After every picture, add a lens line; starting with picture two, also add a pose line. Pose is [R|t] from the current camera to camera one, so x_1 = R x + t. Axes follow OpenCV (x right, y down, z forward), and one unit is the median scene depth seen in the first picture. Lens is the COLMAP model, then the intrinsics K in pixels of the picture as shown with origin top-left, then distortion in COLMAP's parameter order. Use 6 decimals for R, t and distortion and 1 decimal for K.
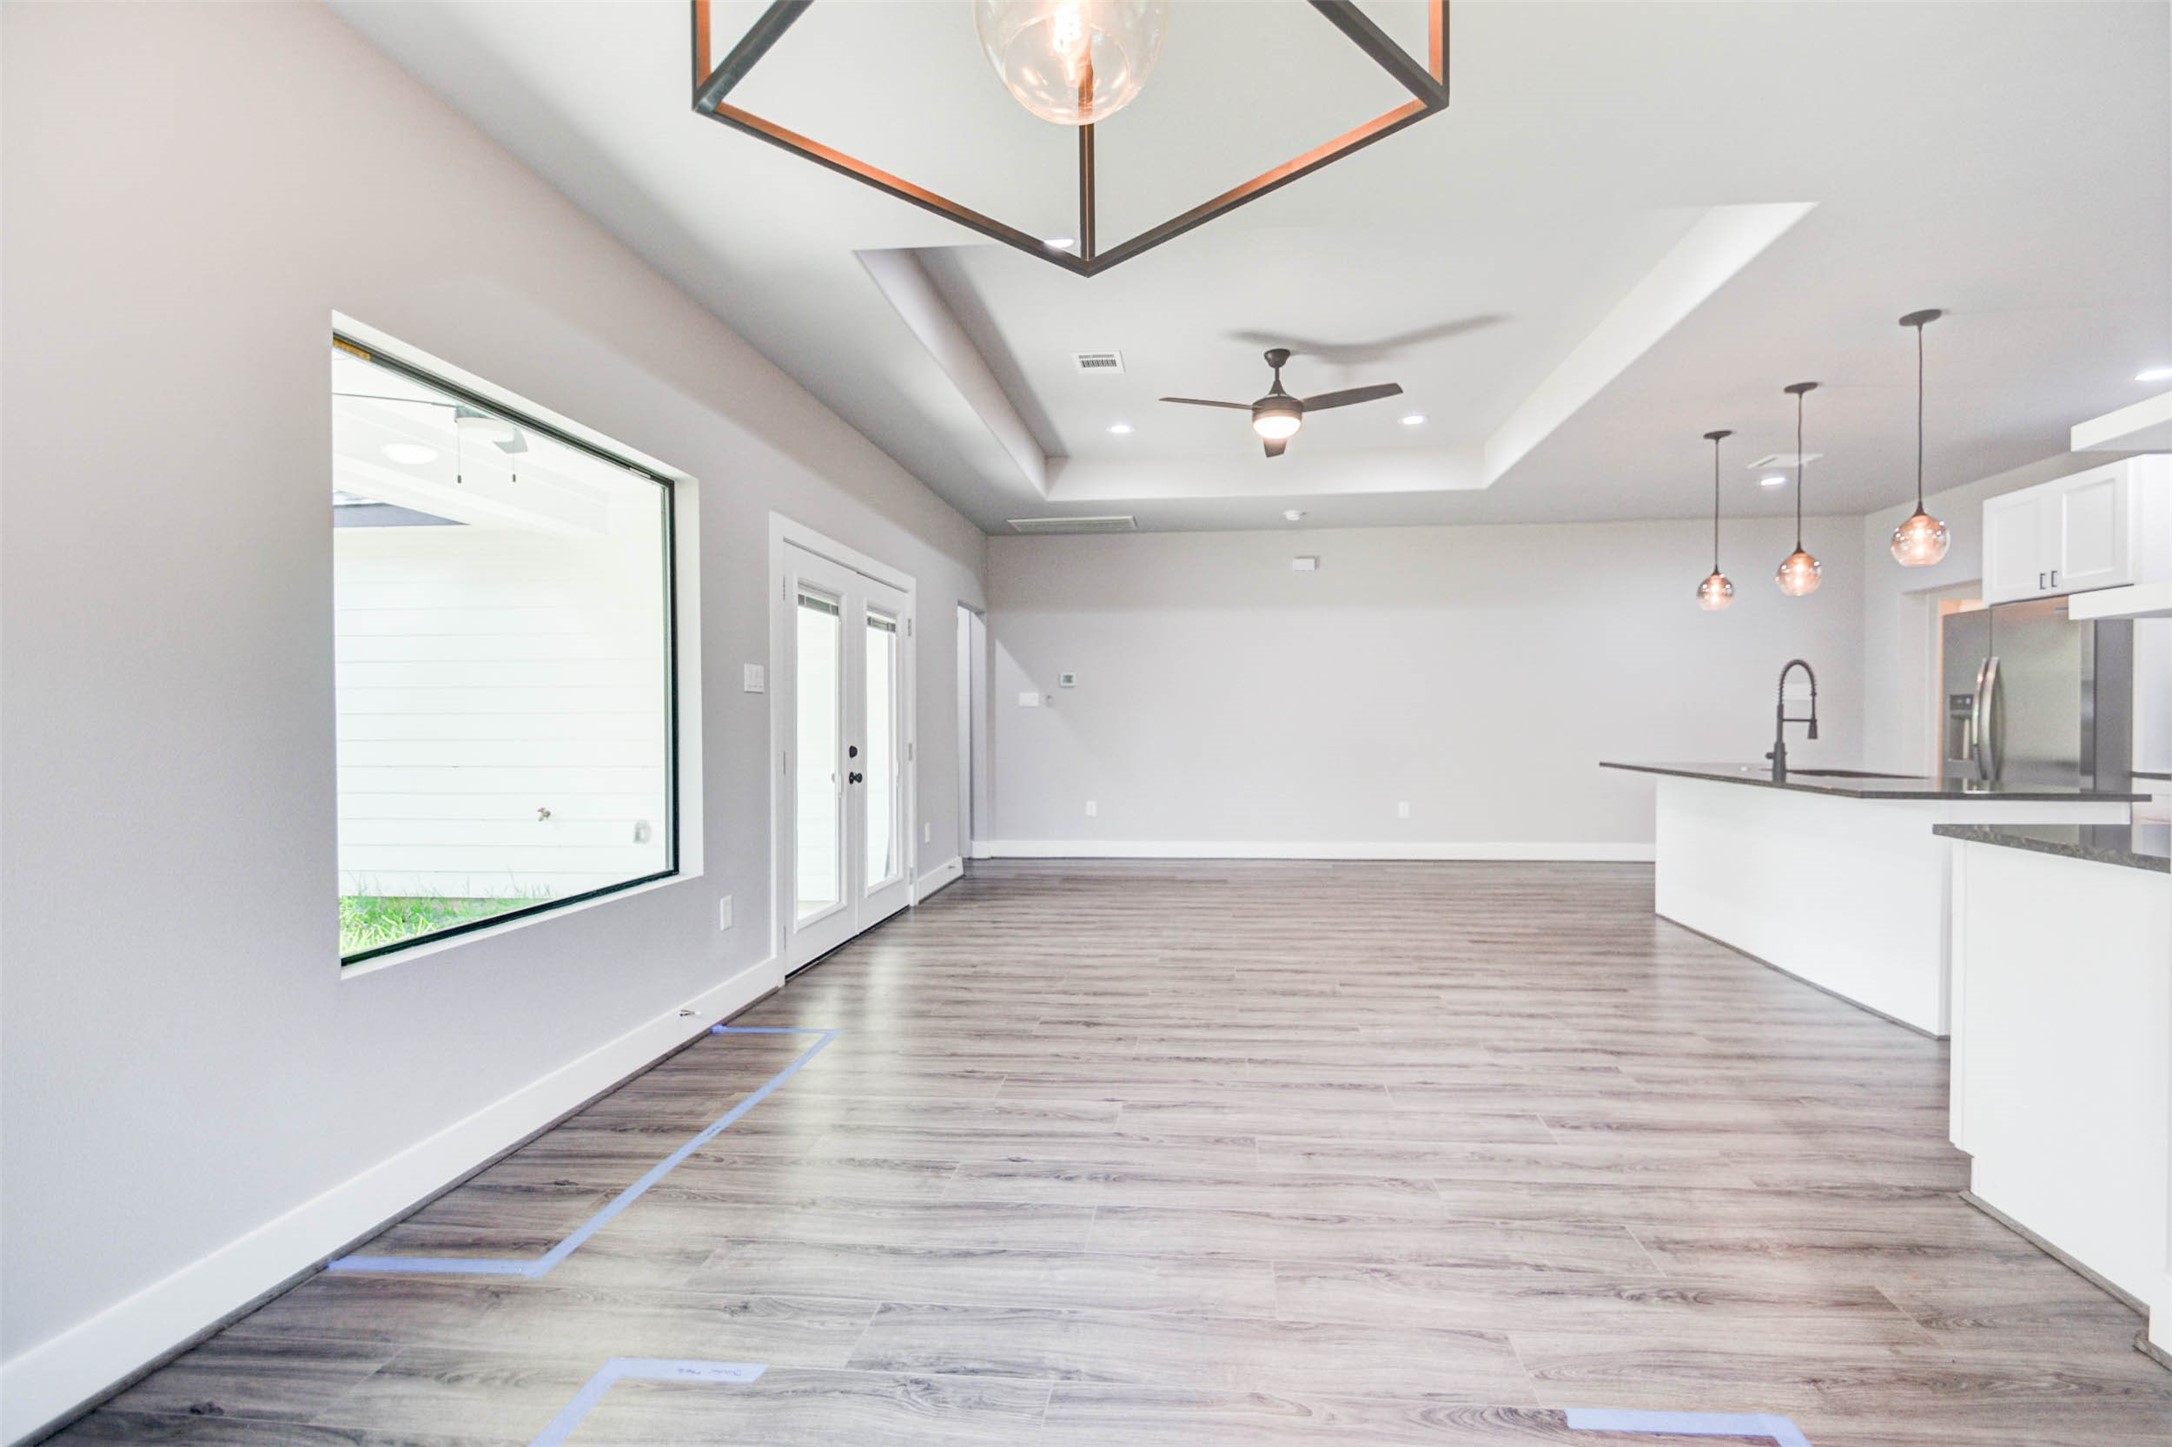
lens RADIAL K [[960.6, 0, 1127.1], [0, 960.6, 716.7], [0, 0, 1]] dist [0.000548, -0.008031]
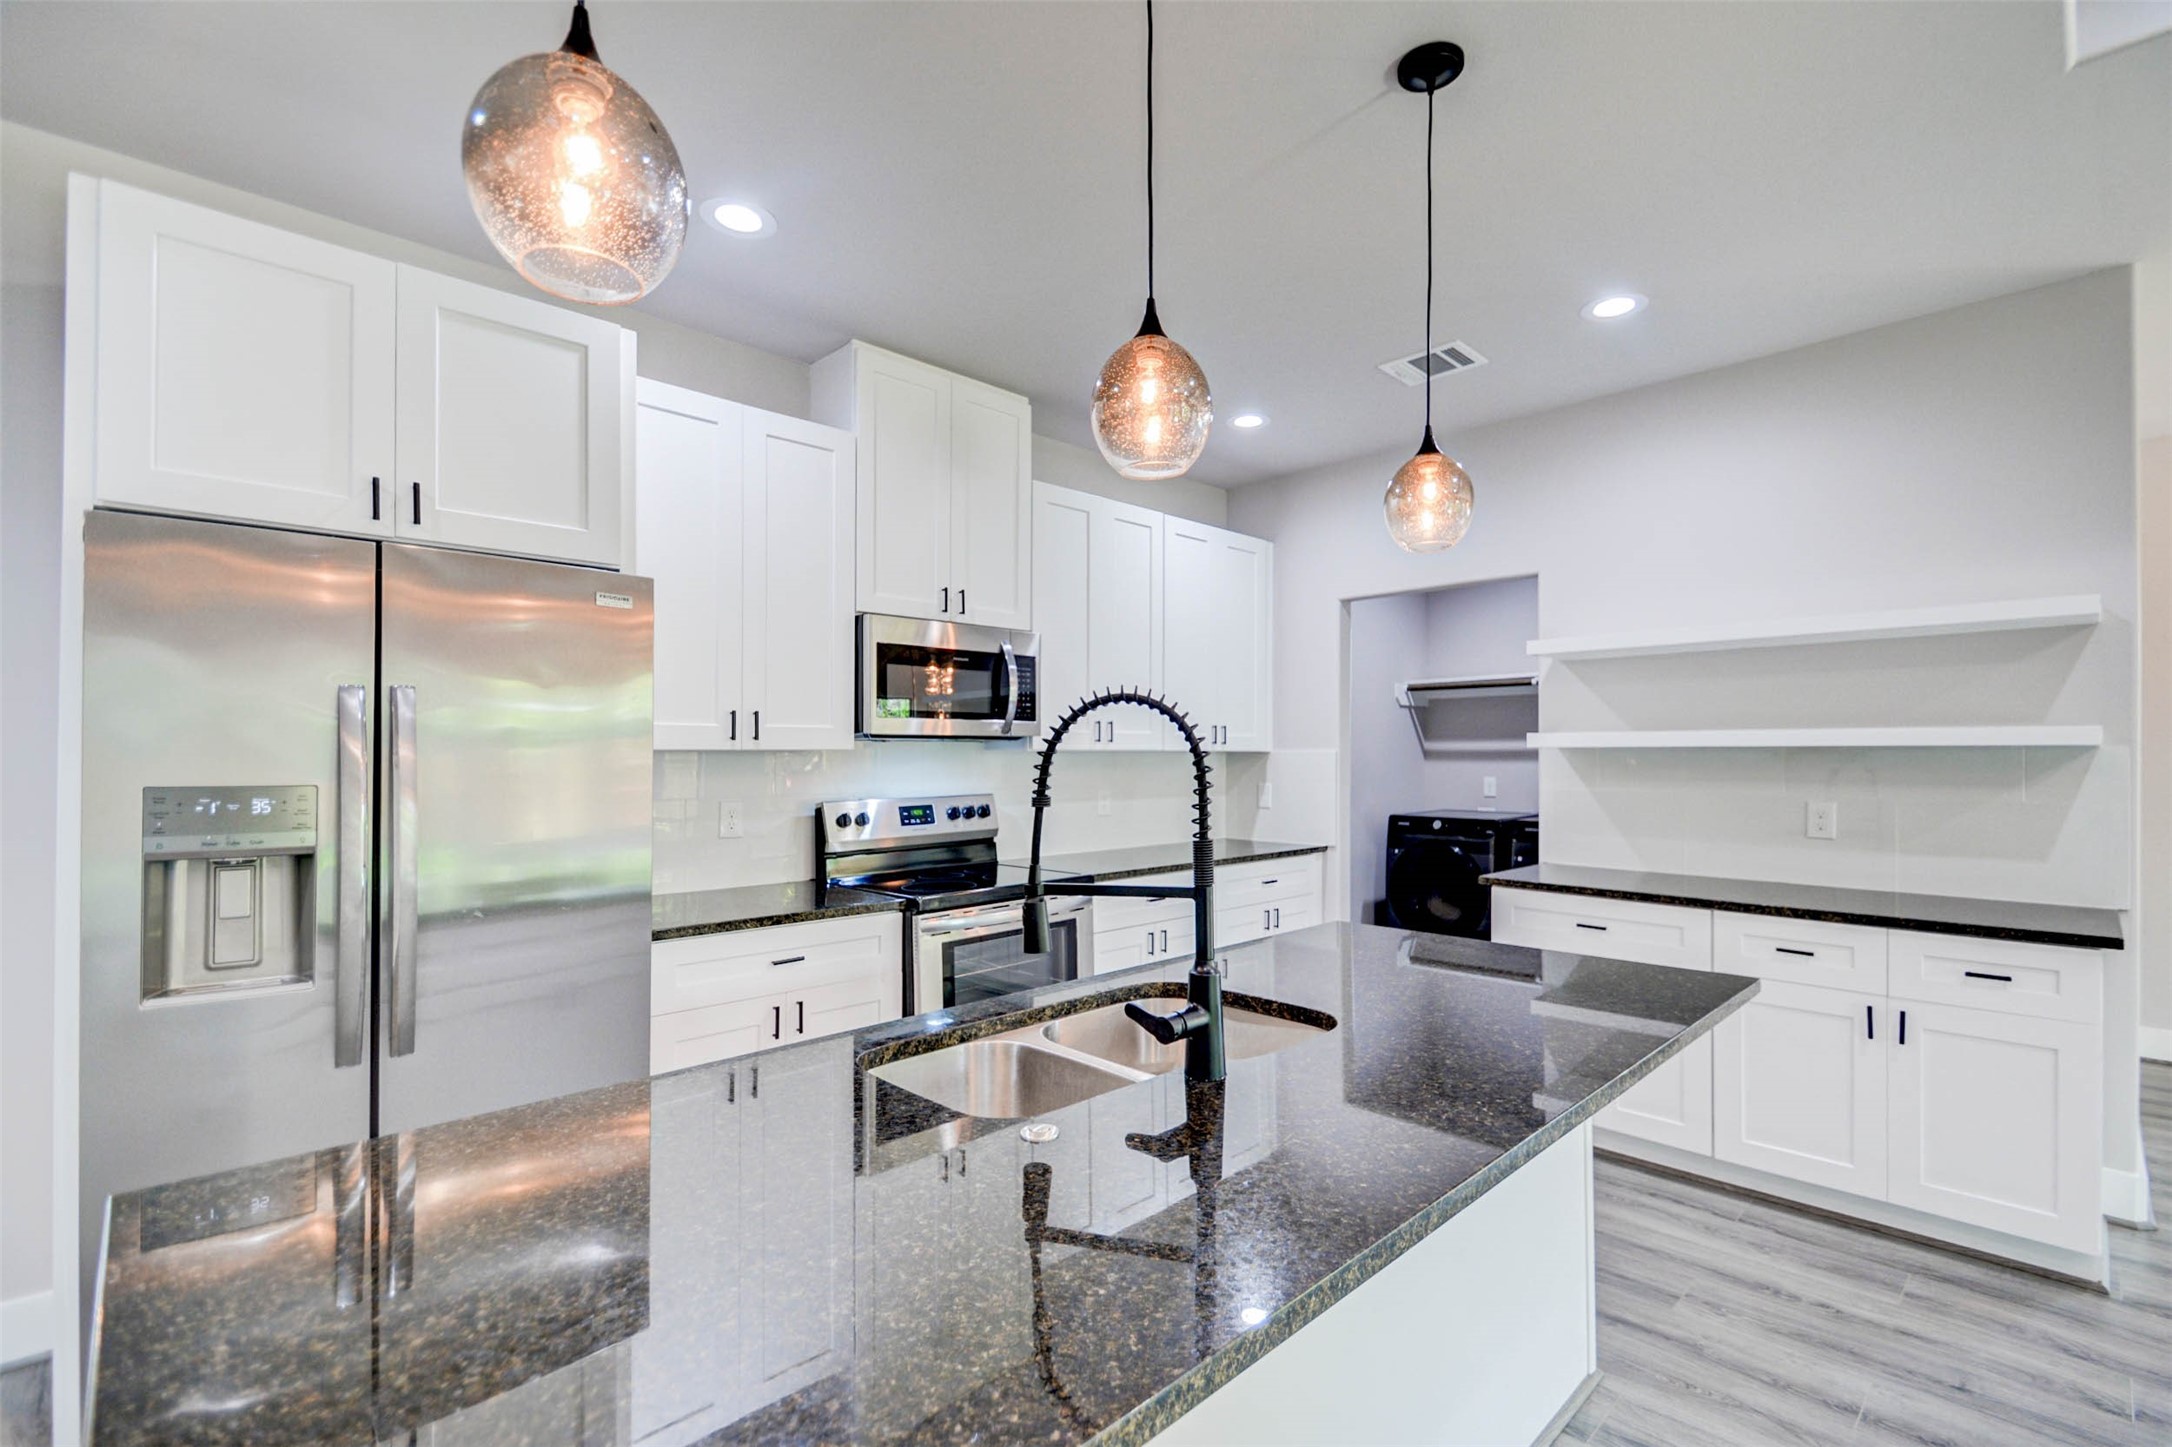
lens RADIAL K [[960.6, 0, 1127.1], [0, 960.6, 716.7], [0, 0, 1]] dist [0.000548, -0.008031]
pose [[-0.773789, 0.027600, 0.632842, 0.564319], [0.001359, 0.999120, -0.041913, -0.042184], [-0.633442, -0.031572, -0.773146, 1.346876]]
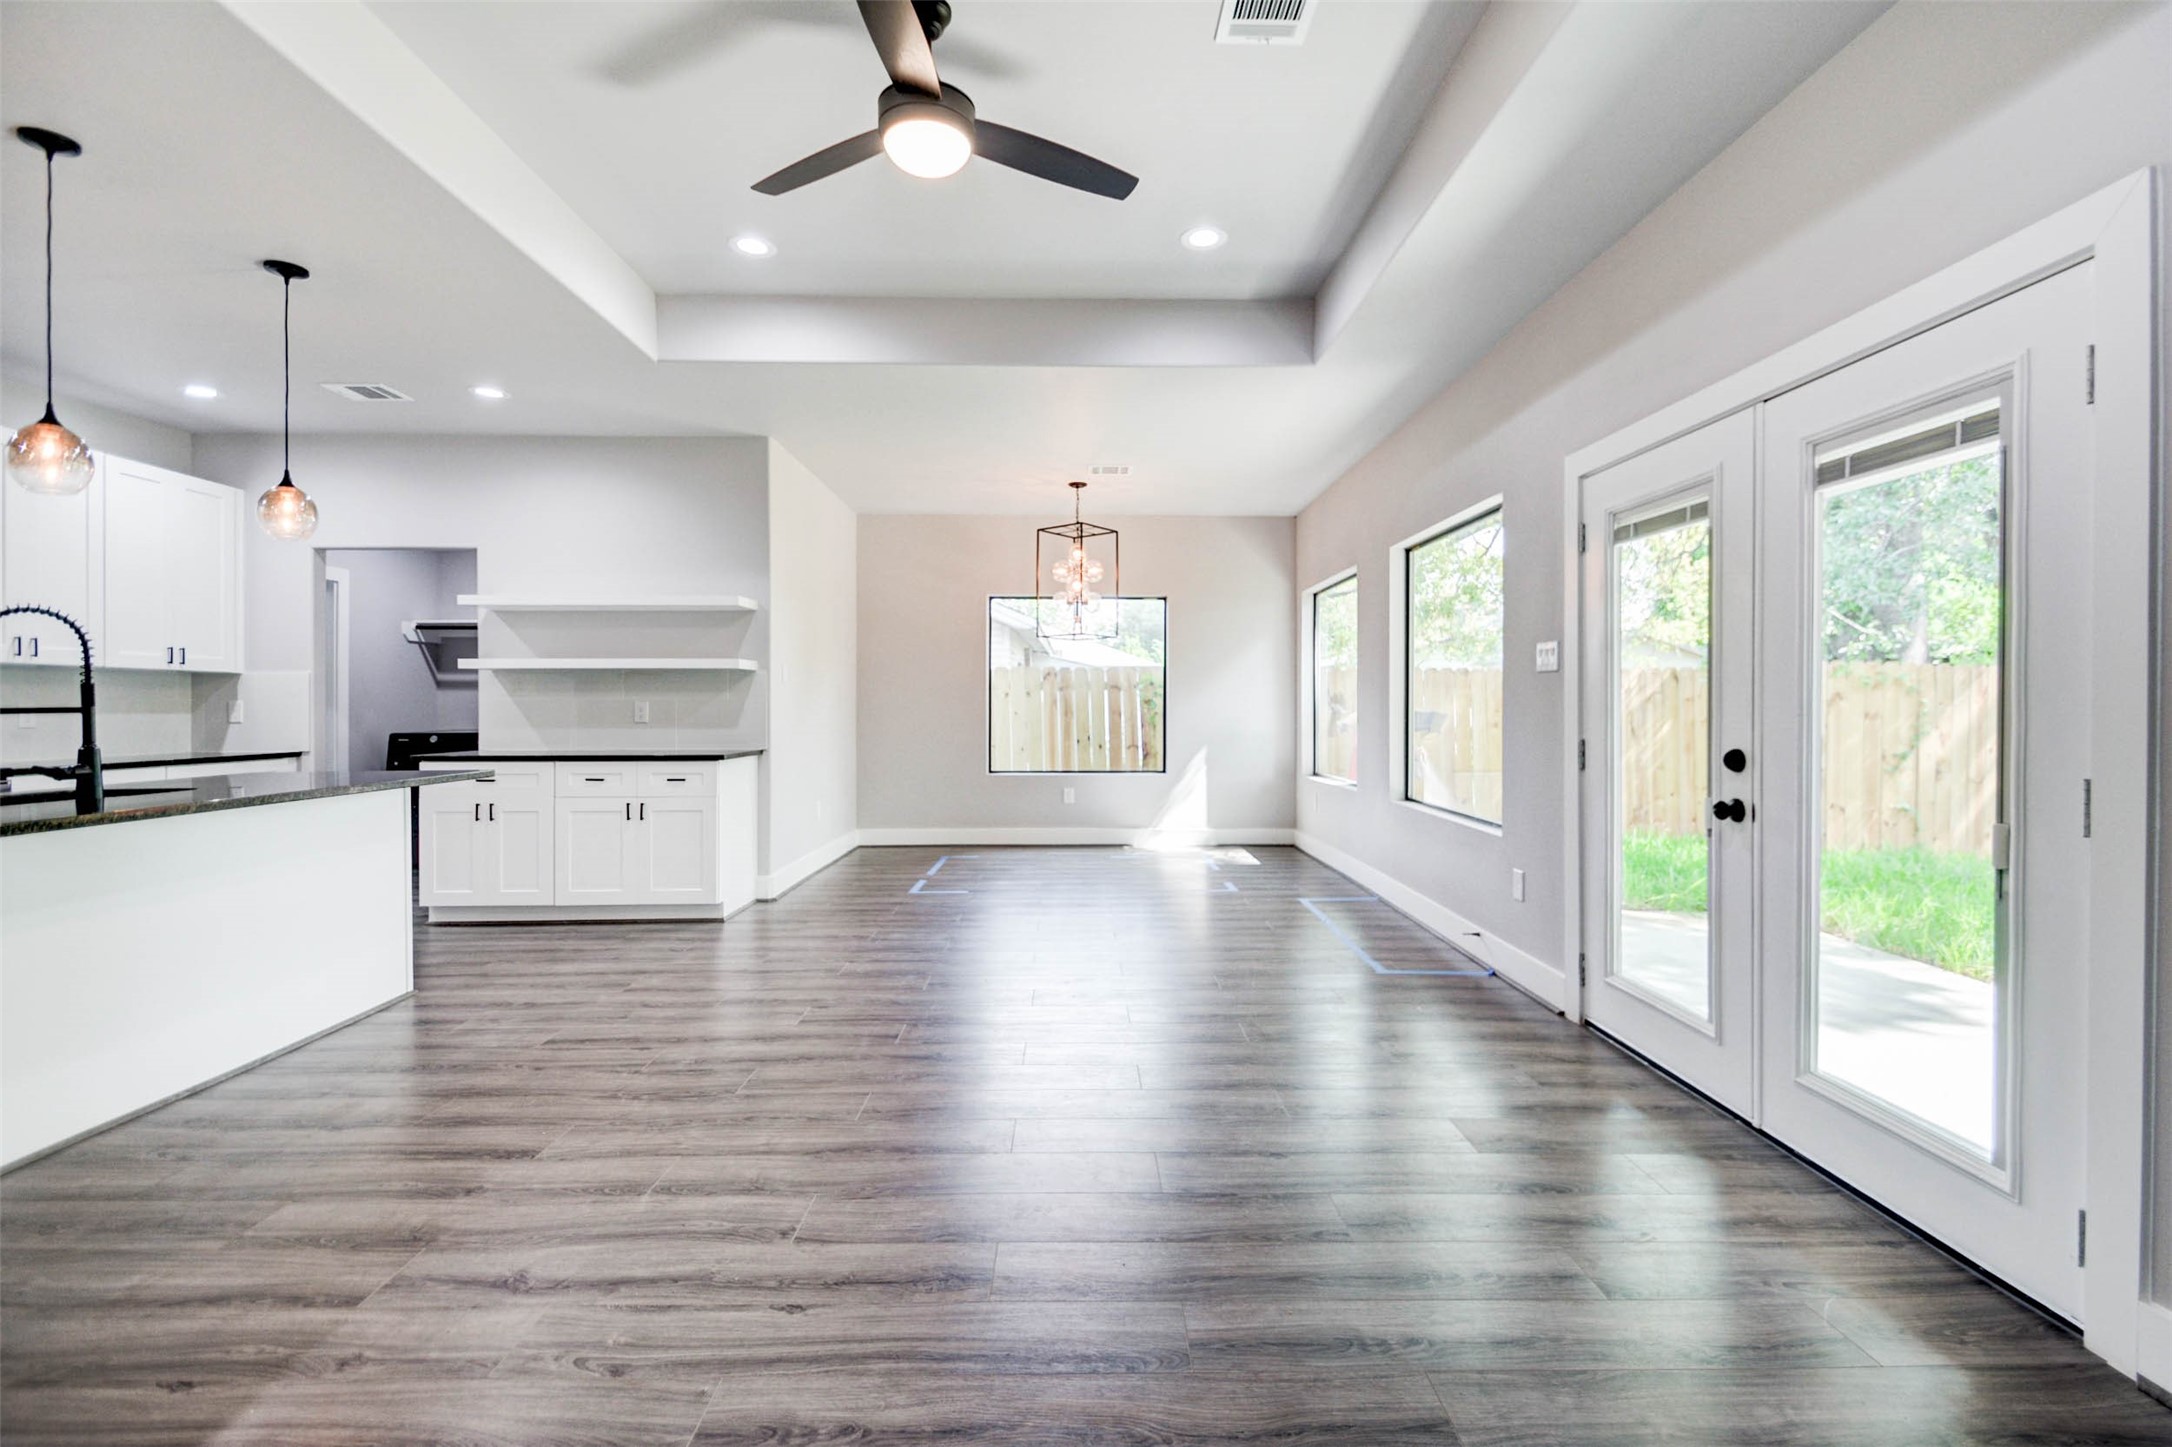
lens RADIAL K [[960.6, 0, 1127.1], [0, 960.6, 716.7], [0, 0, 1]] dist [0.000548, -0.008031]
pose [[-0.989806, 0.007289, -0.142239, 0.145033], [0.006056, 0.999940, 0.009102, 0.006740], [0.142297, 0.008148, -0.989791, 1.817055]]
